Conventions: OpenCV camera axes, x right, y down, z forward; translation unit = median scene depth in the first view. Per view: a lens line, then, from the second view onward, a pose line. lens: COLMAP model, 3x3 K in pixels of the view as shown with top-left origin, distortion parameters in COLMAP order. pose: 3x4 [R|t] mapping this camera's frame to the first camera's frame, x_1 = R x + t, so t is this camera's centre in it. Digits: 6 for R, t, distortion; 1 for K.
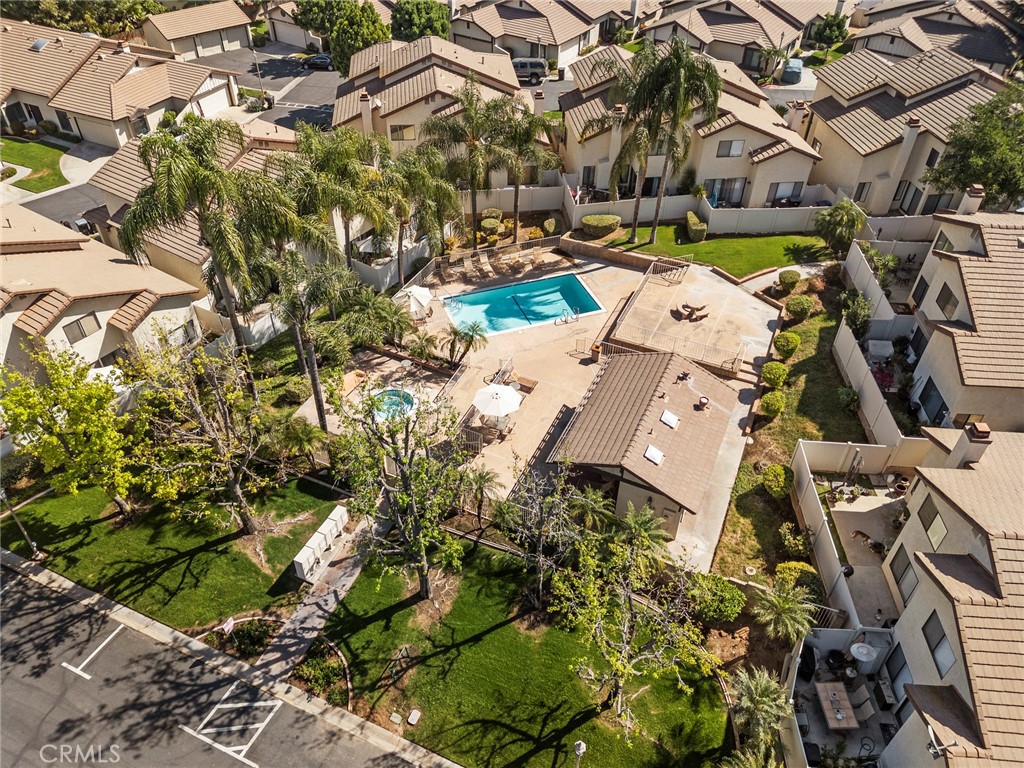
lens RADIAL K [[754.4, 0, 510.2], [0, 754.4, 371.7], [0, 0, 1]] dist [0.089880, -0.088251]
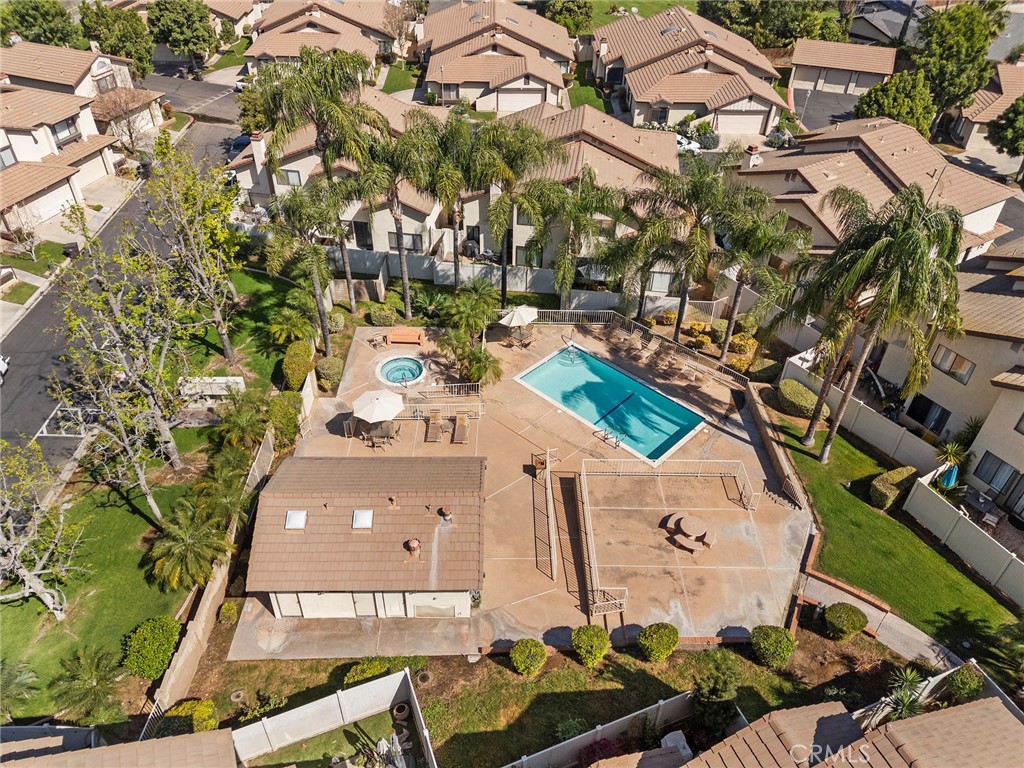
lens RADIAL K [[754.4, 0, 510.2], [0, 754.4, 371.7], [0, 0, 1]] dist [0.089880, -0.088251]
pose [[0.432740, 0.558185, -0.707931, 0.393789], [-0.589177, 0.769467, 0.246556, -0.183167], [0.682354, 0.310402, 0.661849, 0.255602]]
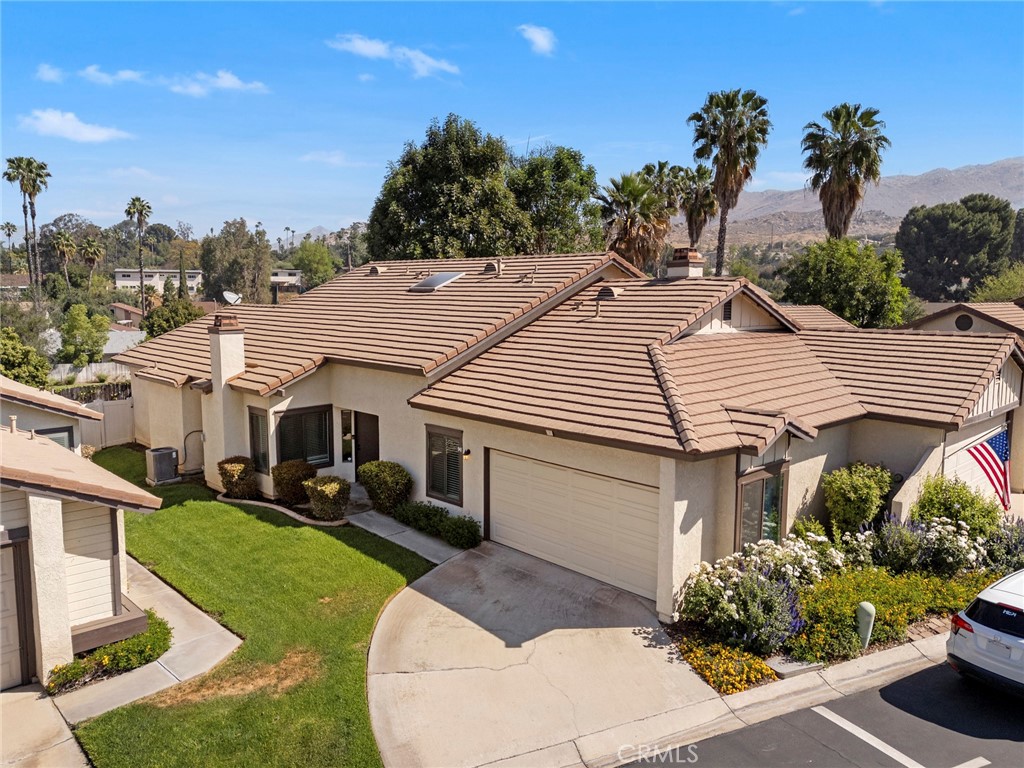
lens RADIAL K [[754.4, 0, 510.2], [0, 754.4, 371.7], [0, 0, 1]] dist [0.089880, -0.088251]
pose [[0.924874, 0.034689, -0.378689, -0.466163], [-0.238575, 0.828400, -0.506789, -0.228288], [0.296126, 0.559062, 0.774441, 0.798858]]
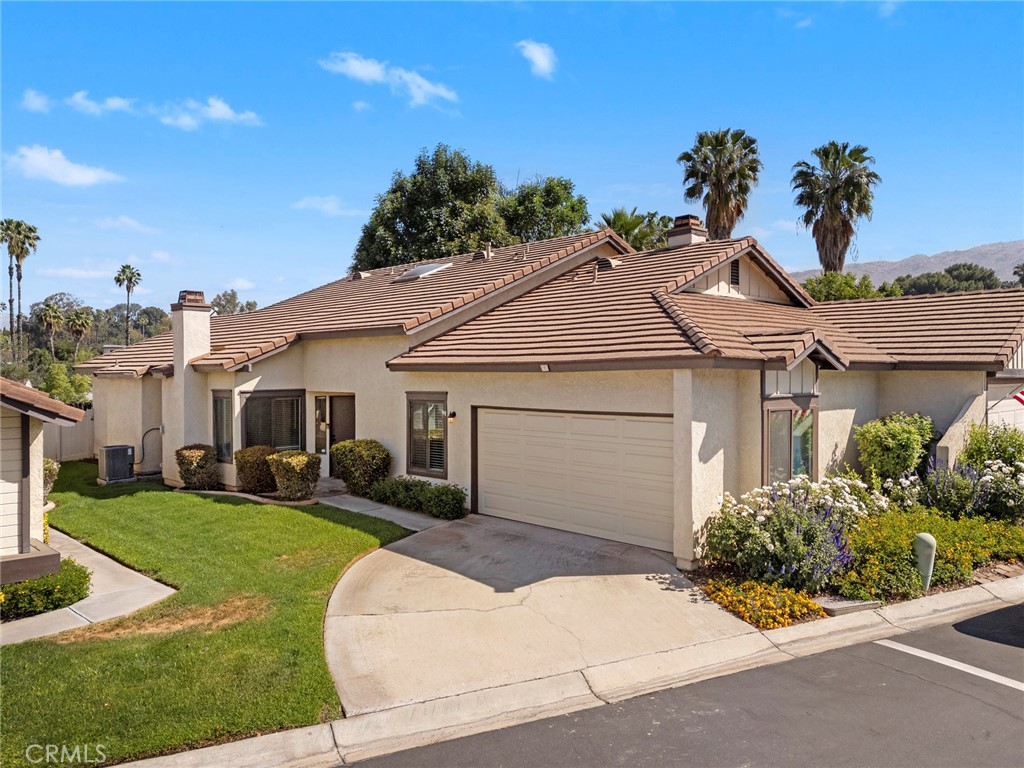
lens RADIAL K [[754.4, 0, 510.2], [0, 754.4, 371.7], [0, 0, 1]] dist [0.089880, -0.088251]
pose [[0.929052, -0.012924, -0.369723, -0.475002], [-0.228186, 0.766616, -0.600193, -0.208895], [0.291192, 0.641976, 0.709277, 0.843474]]
